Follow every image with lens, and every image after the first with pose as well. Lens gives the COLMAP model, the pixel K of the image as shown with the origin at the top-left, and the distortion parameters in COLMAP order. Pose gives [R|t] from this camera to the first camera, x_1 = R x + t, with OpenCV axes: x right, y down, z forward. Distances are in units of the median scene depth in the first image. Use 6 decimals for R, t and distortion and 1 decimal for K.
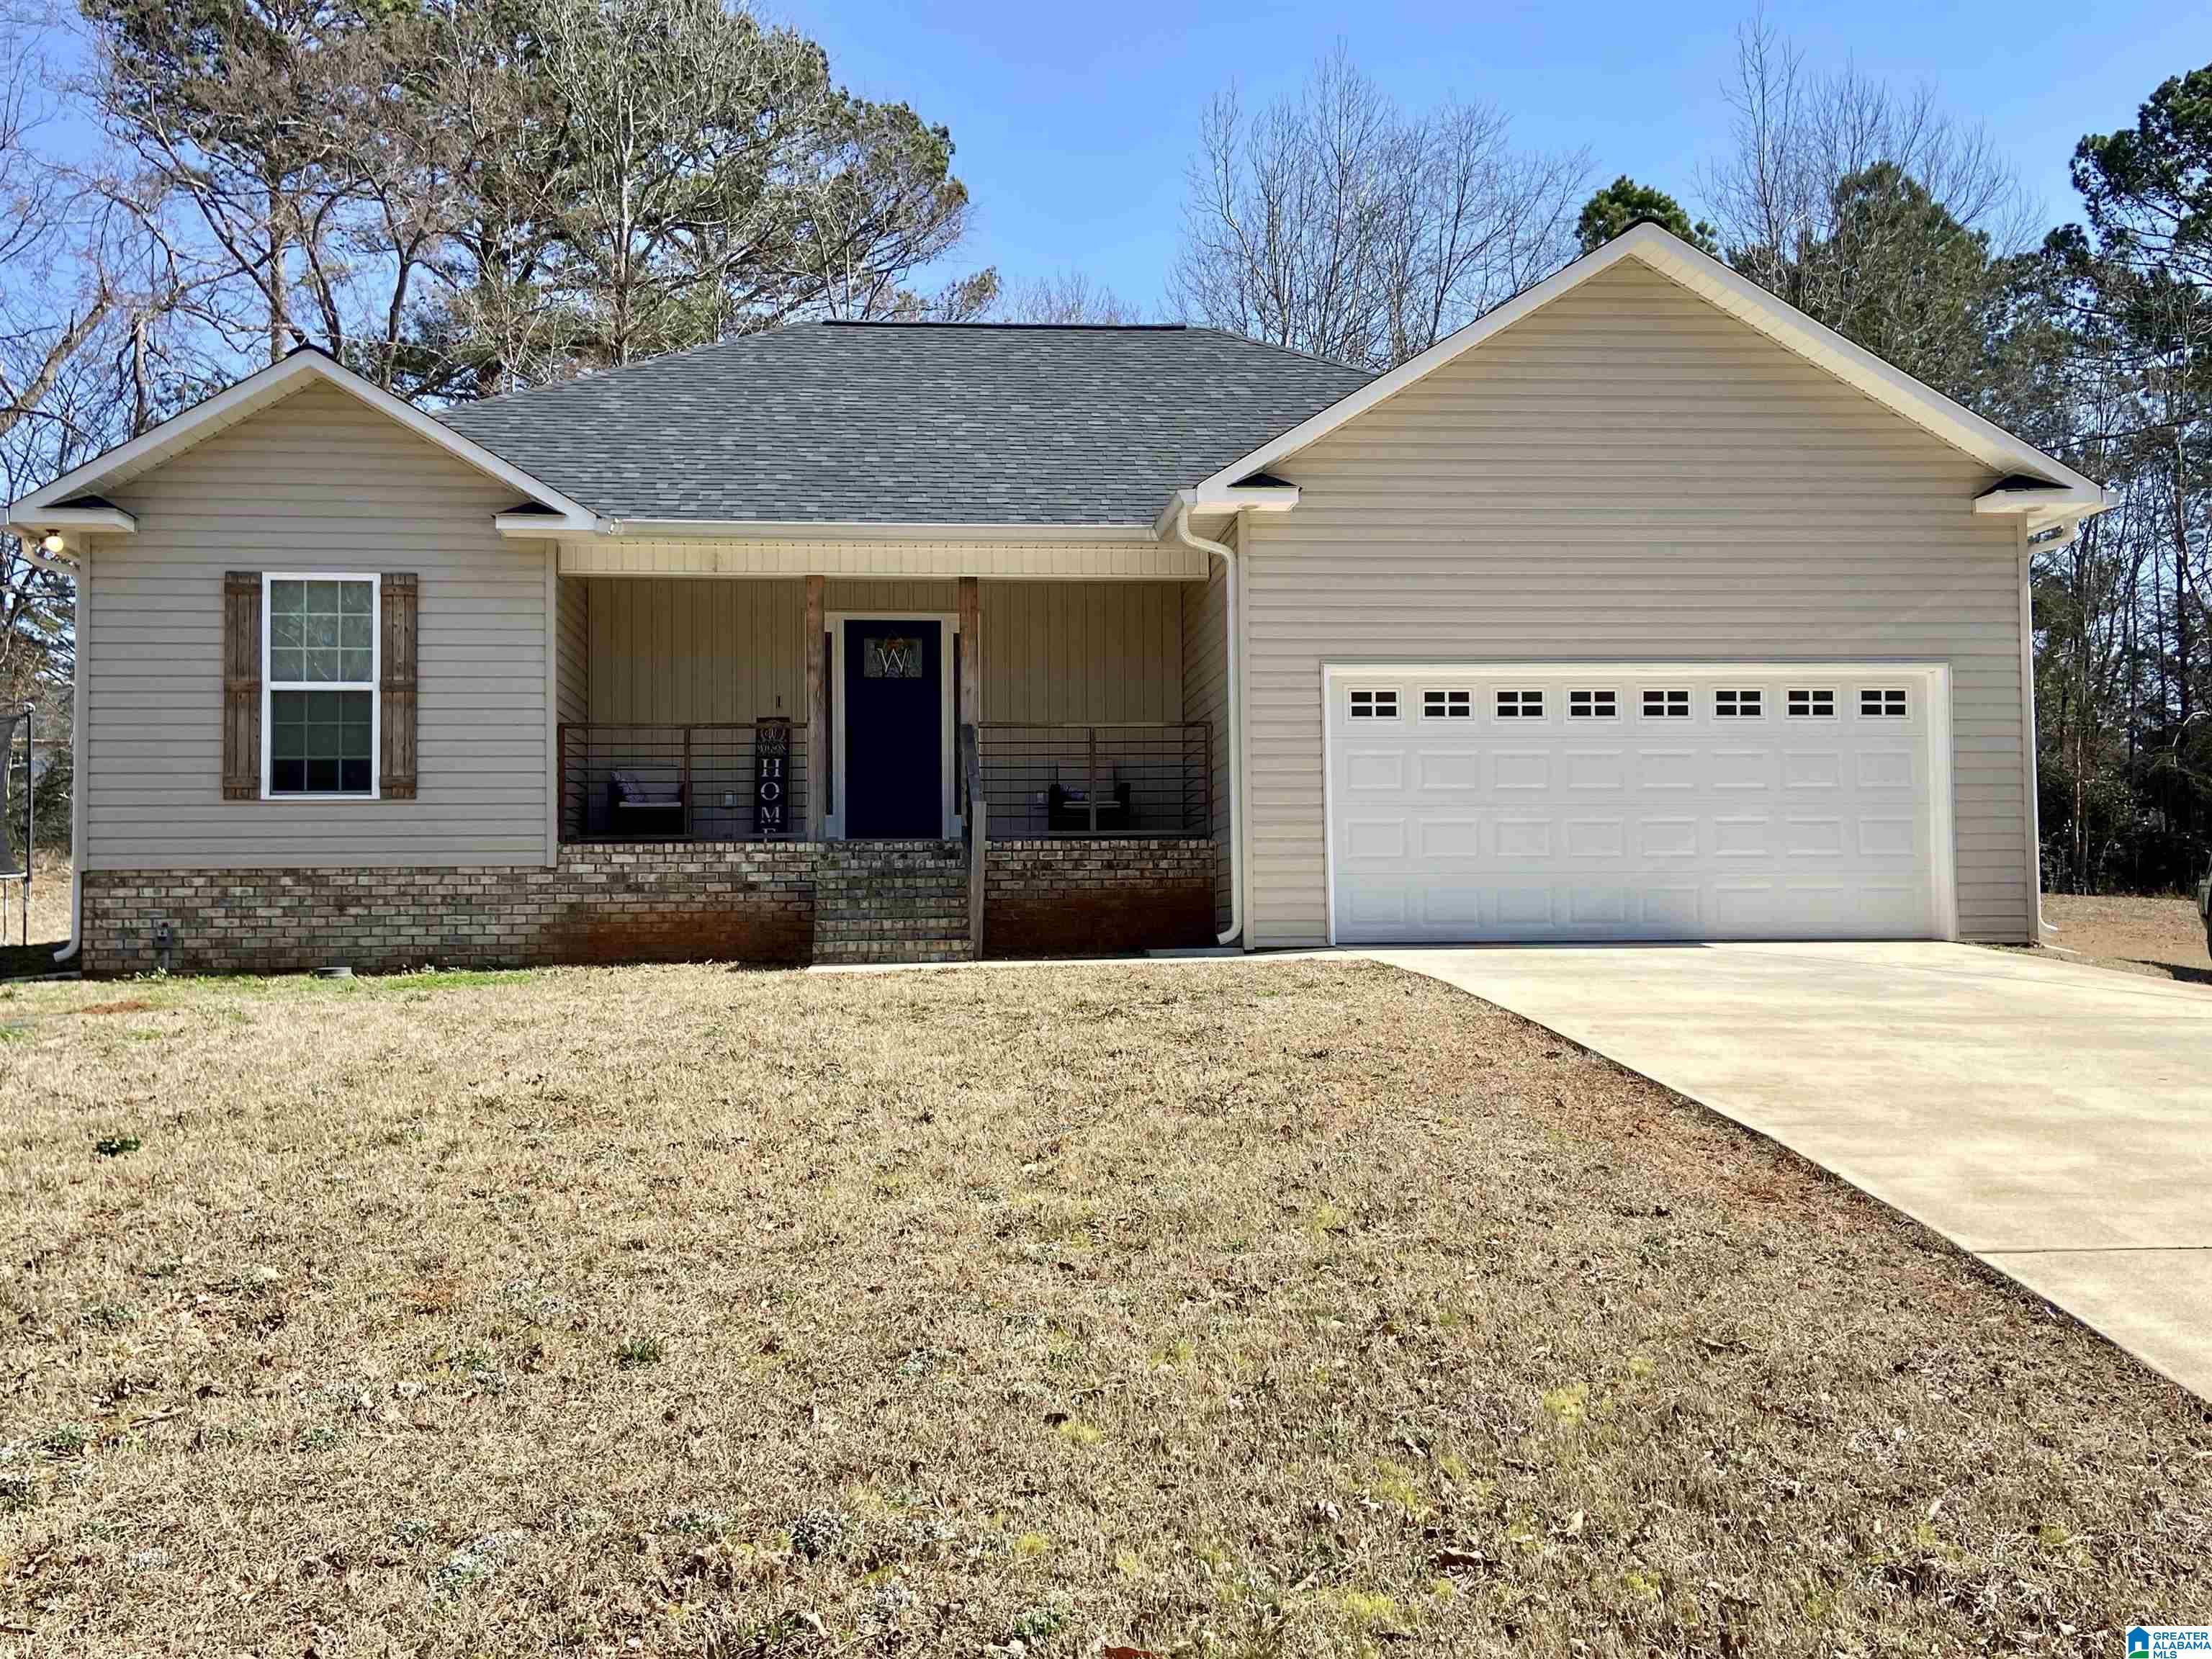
lens RADIAL K [[2119.7, 0, 1092.5], [0, 2119.7, 830.8], [0, 0, 1]] dist [0.112081, -0.154136]
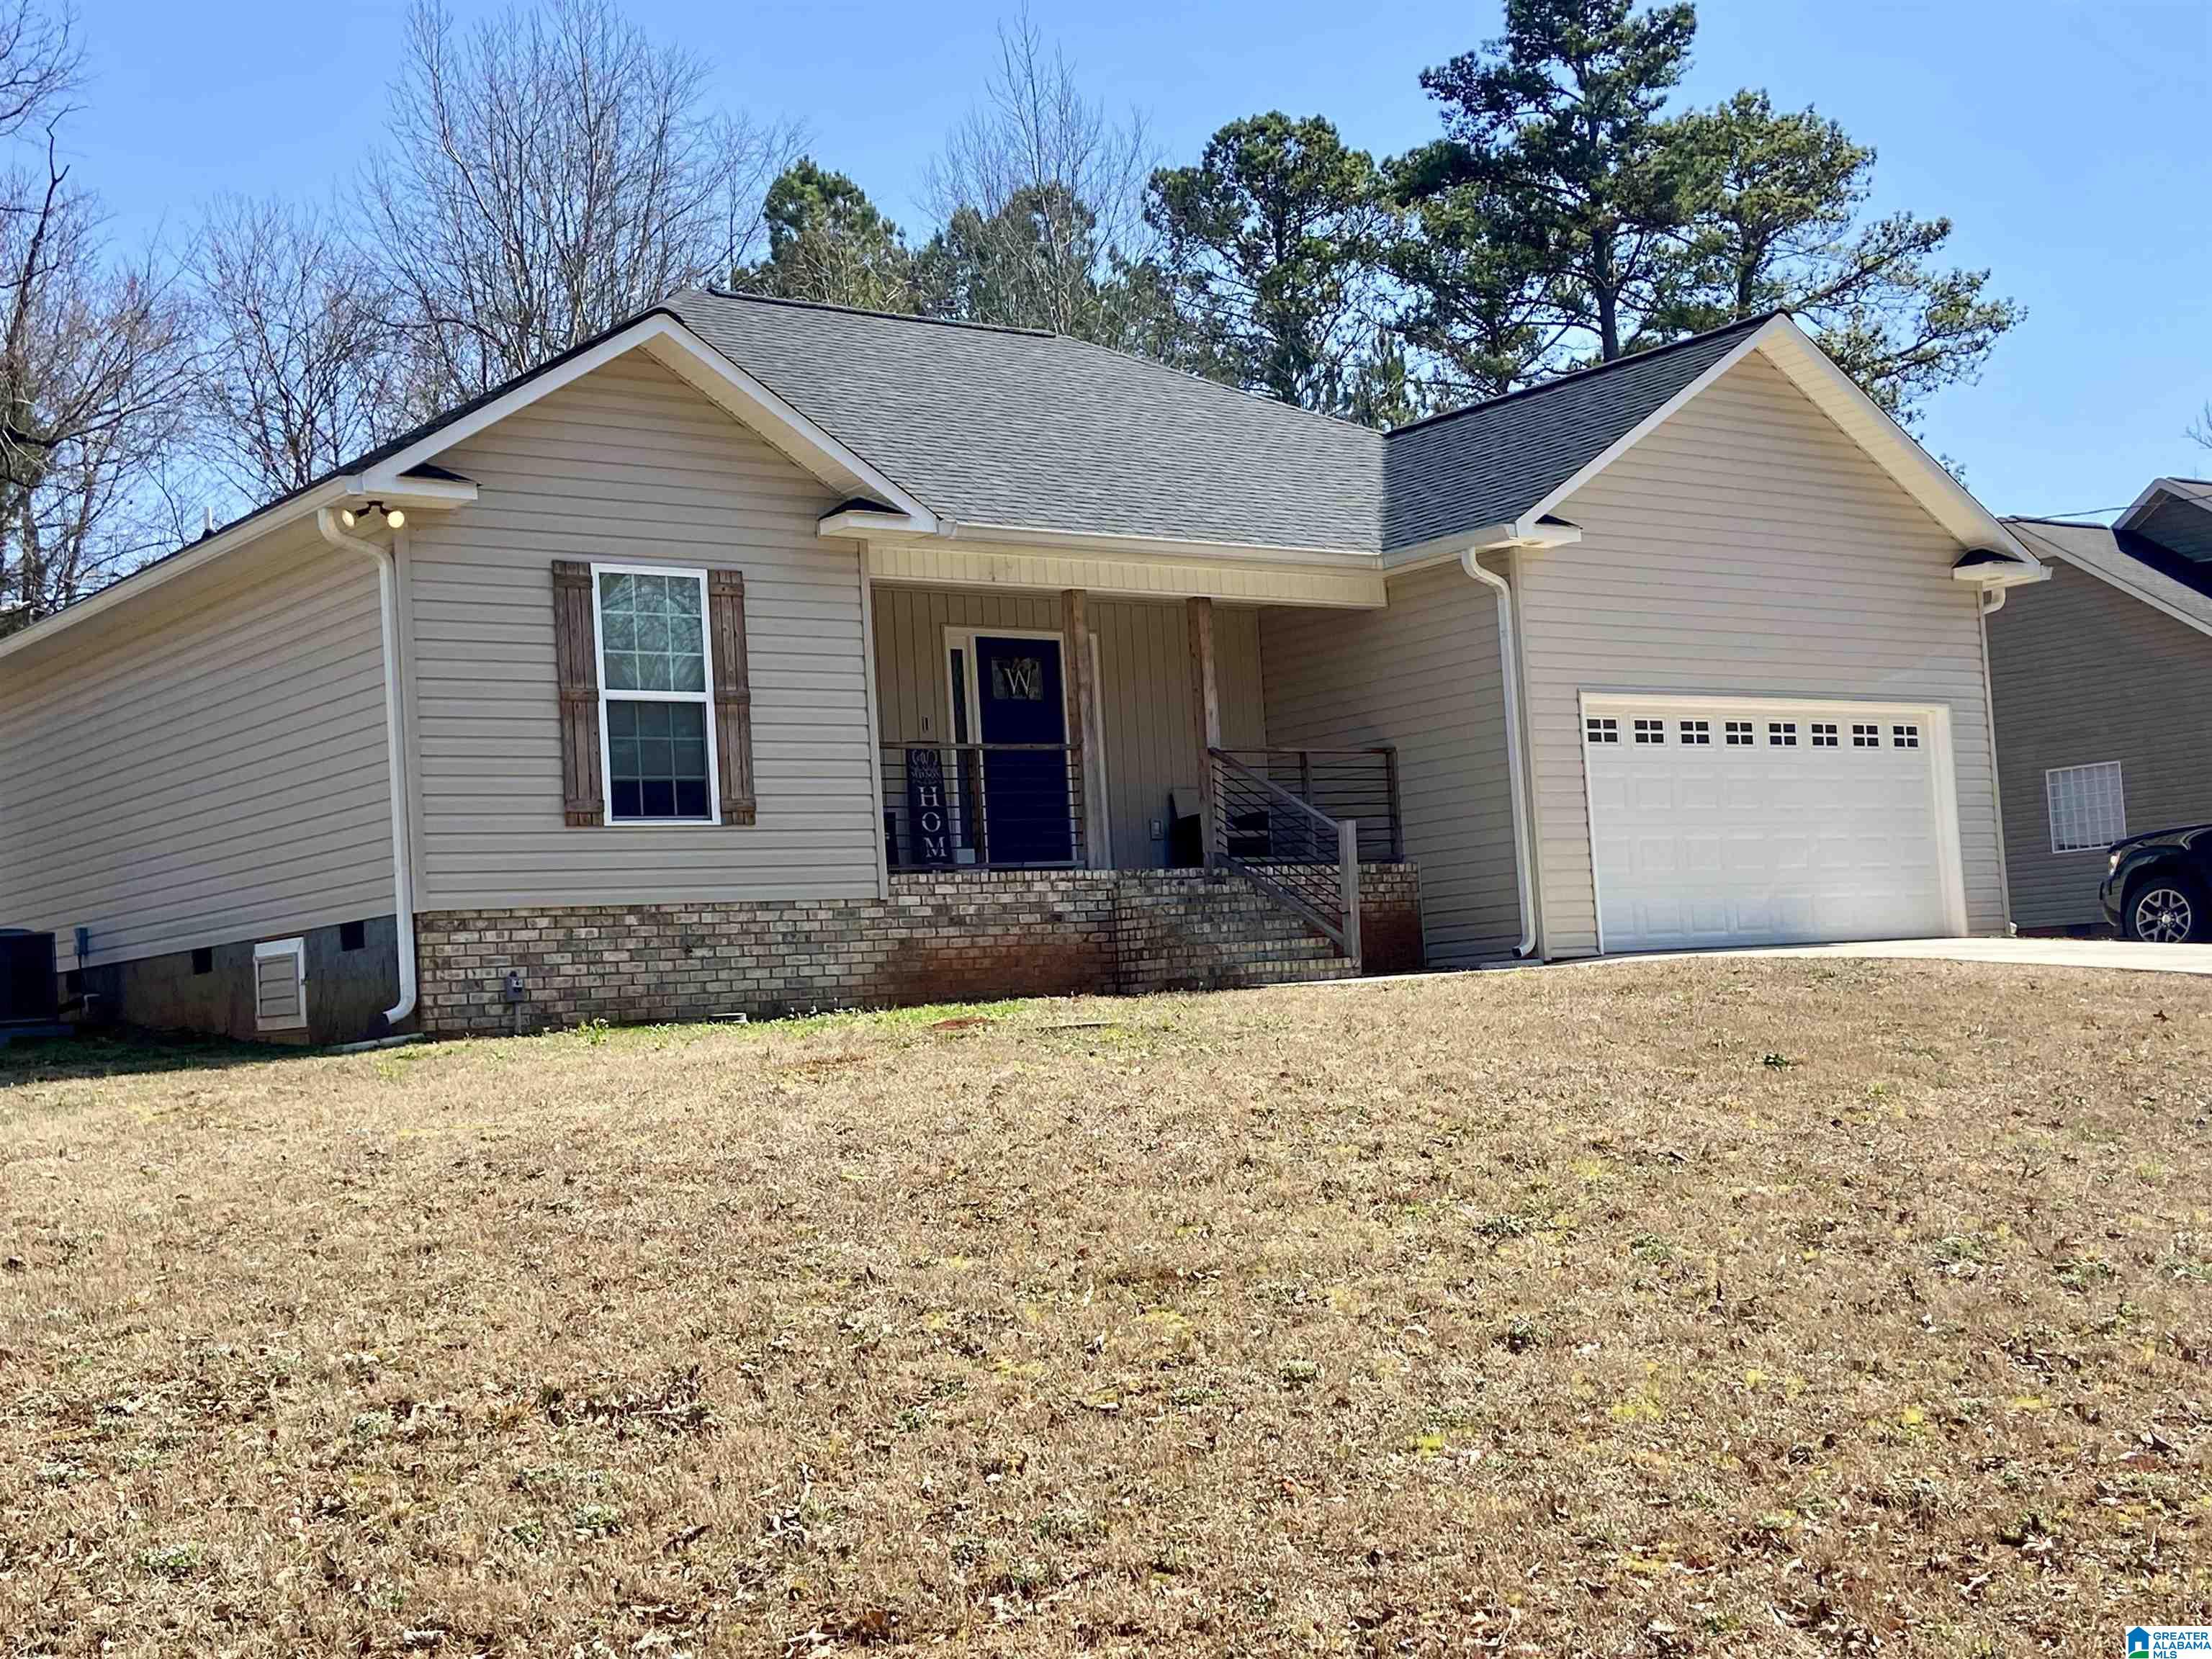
lens RADIAL K [[2783.5, 0, 1106.0], [0, 2783.5, 829.5], [0, 0, 1]] dist [0.122796, -0.155681]
pose [[0.845725, -0.005304, 0.533593, -0.812802], [0.026801, 0.999111, -0.032547, 0.028690], [-0.532946, 0.041826, 0.845115, -0.054172]]
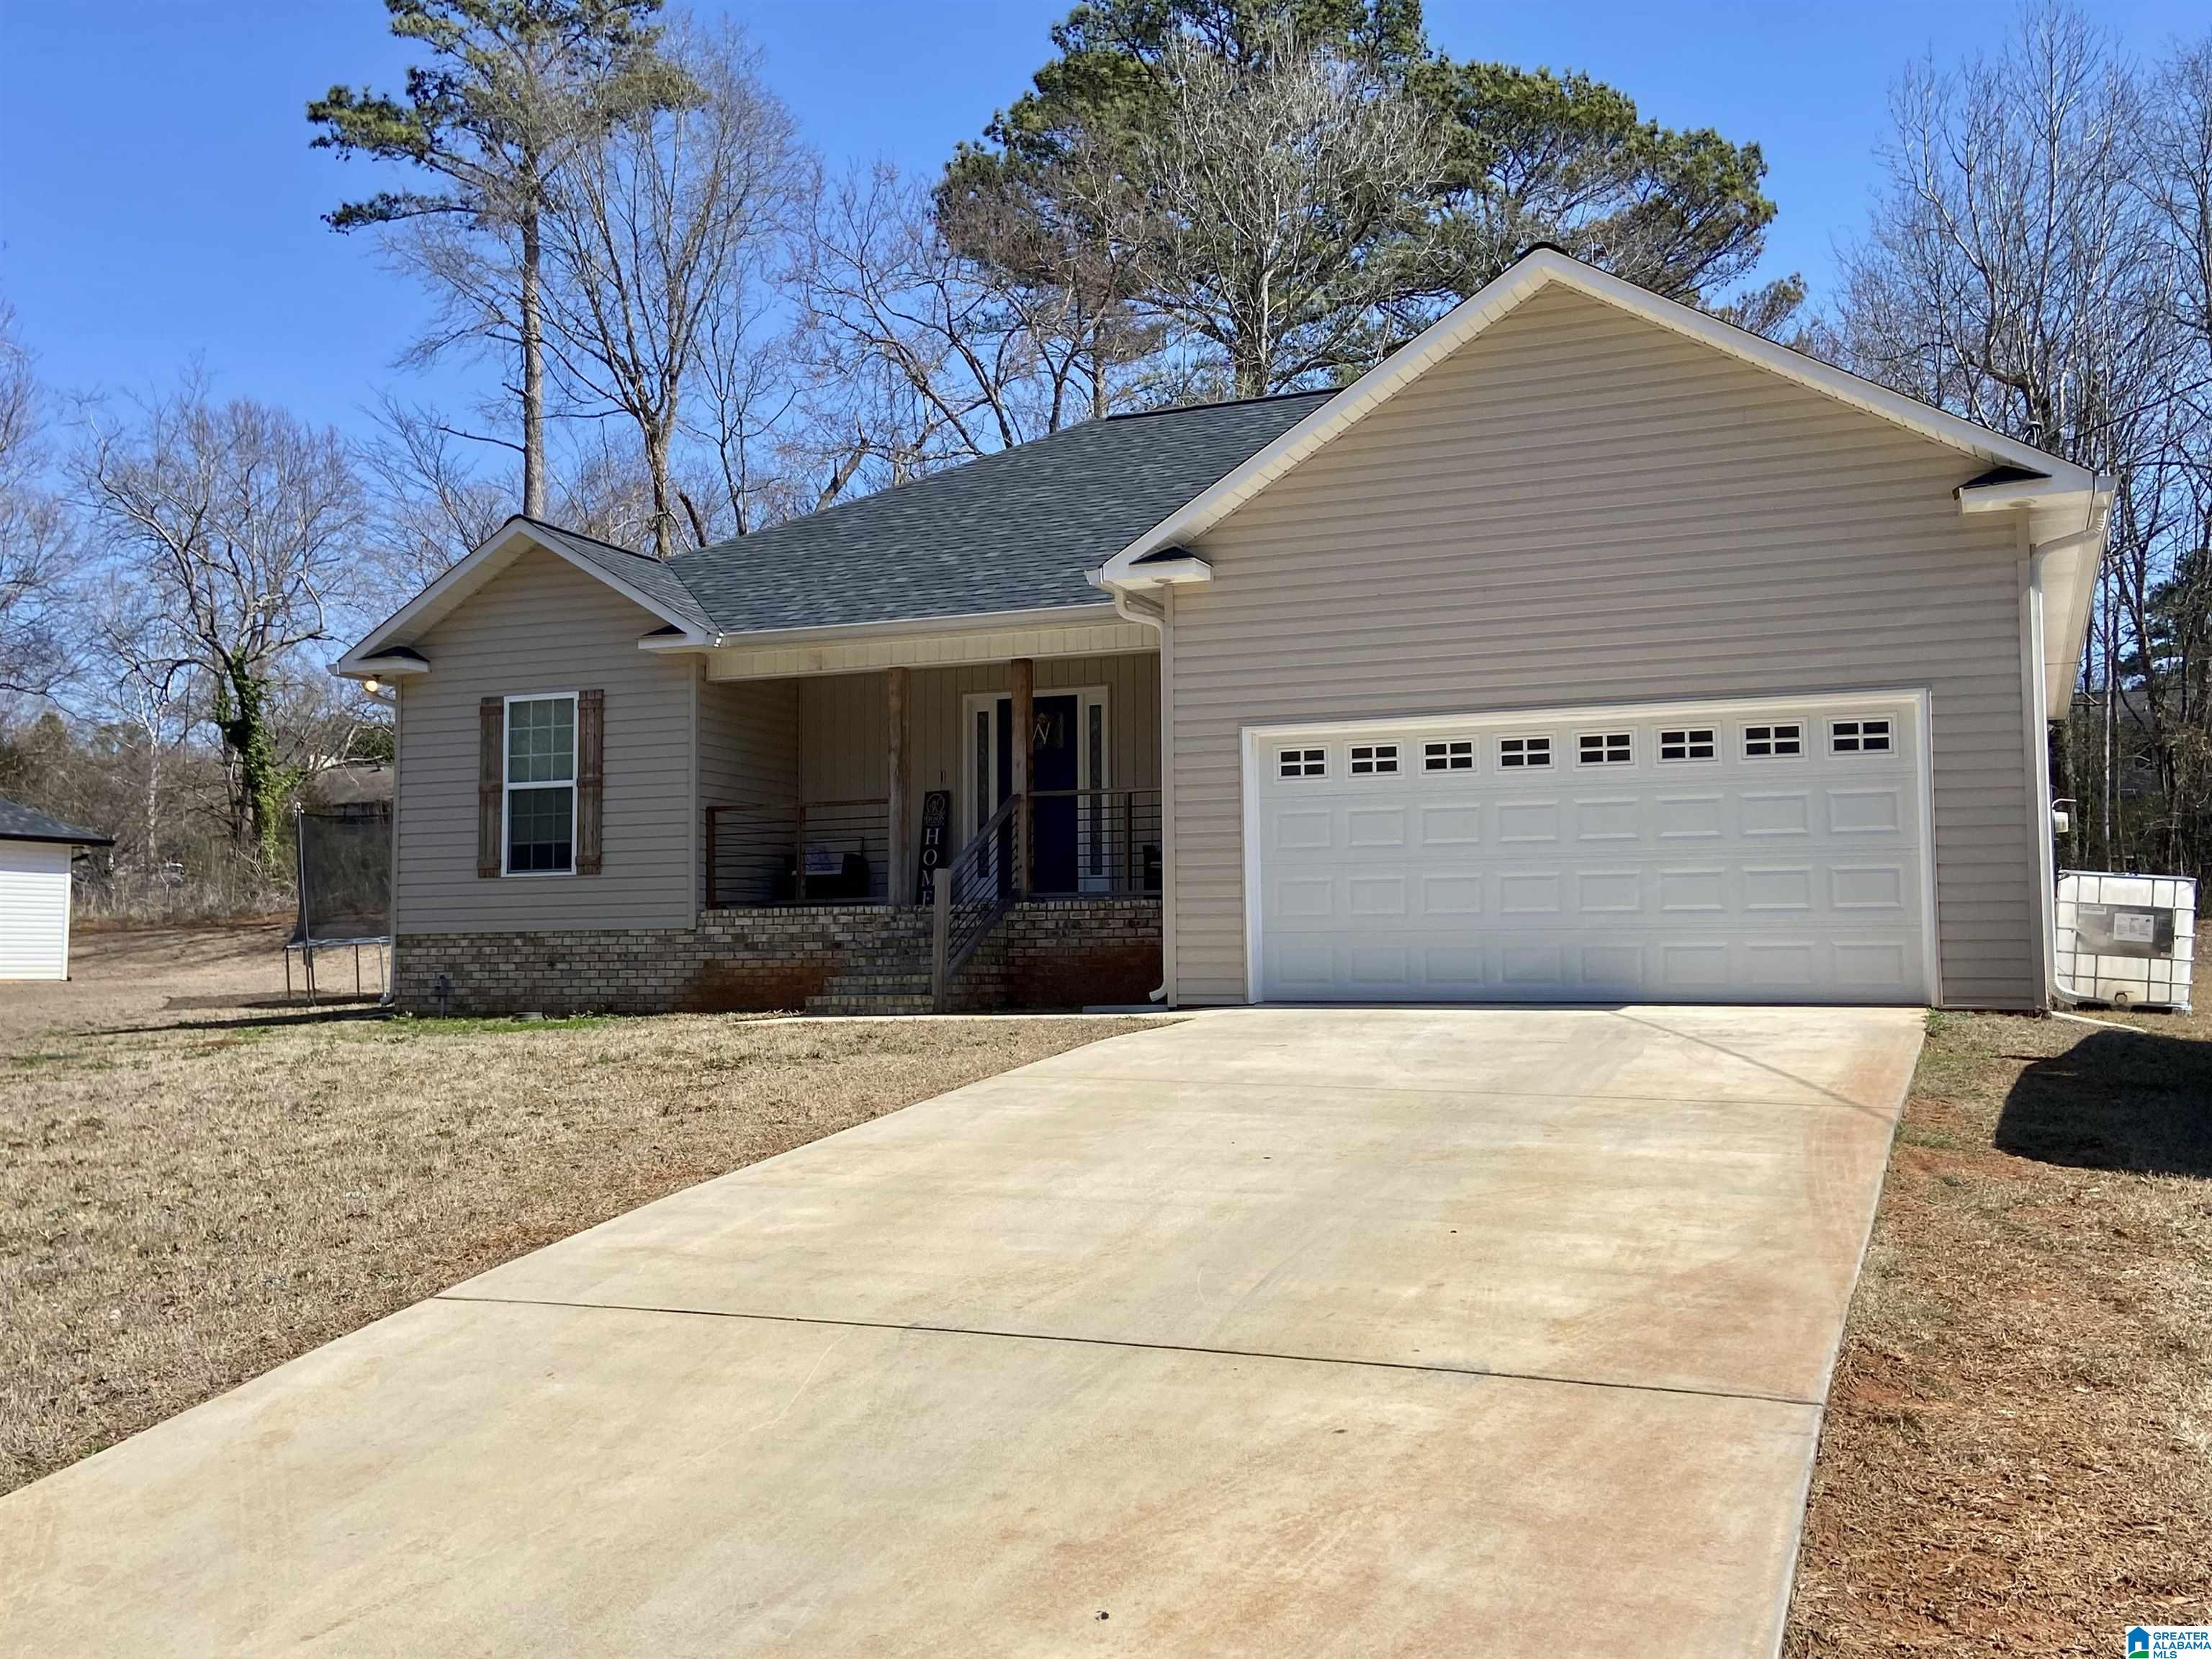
lens RADIAL K [[2119.7, 0, 1092.5], [0, 2119.7, 830.8], [0, 0, 1]] dist [0.112081, -0.154136]
pose [[0.877188, -0.027983, -0.479331, 0.514315], [0.019656, 0.999556, -0.022382, -0.006925], [0.479745, 0.010211, 0.877349, 0.069436]]
